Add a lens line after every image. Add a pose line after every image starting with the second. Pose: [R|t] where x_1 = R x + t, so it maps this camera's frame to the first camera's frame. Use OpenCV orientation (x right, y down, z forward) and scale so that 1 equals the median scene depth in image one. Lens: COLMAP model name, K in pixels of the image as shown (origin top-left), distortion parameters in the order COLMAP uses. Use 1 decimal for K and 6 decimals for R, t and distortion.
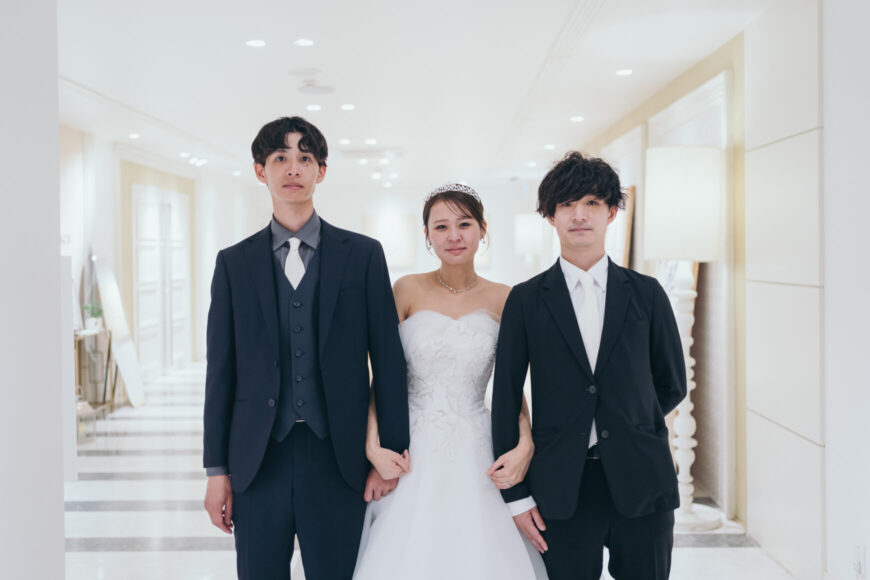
lens RADIAL K [[916.1, 0, 413.7], [0, 916.1, 275.4], [0, 0, 1]] dist [-0.055559, 0.219677]
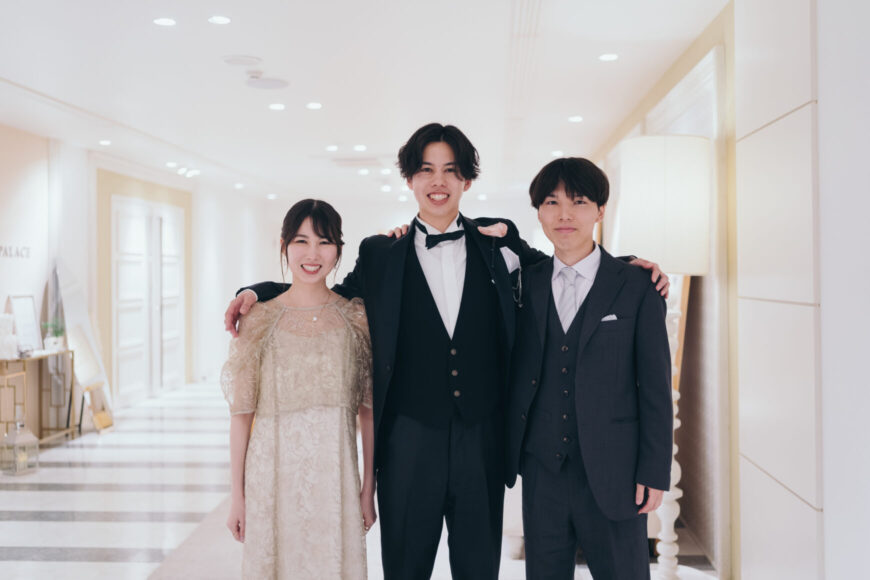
lens RADIAL K [[916.1, 0, 413.7], [0, 916.1, 275.4], [0, 0, 1]] dist [-0.055559, 0.219677]
pose [[0.998560, 0.002324, -0.053604, 0.068143], [-0.003462, 0.999771, -0.021132, 0.002438], [0.053542, 0.021288, 0.998339, 0.095275]]
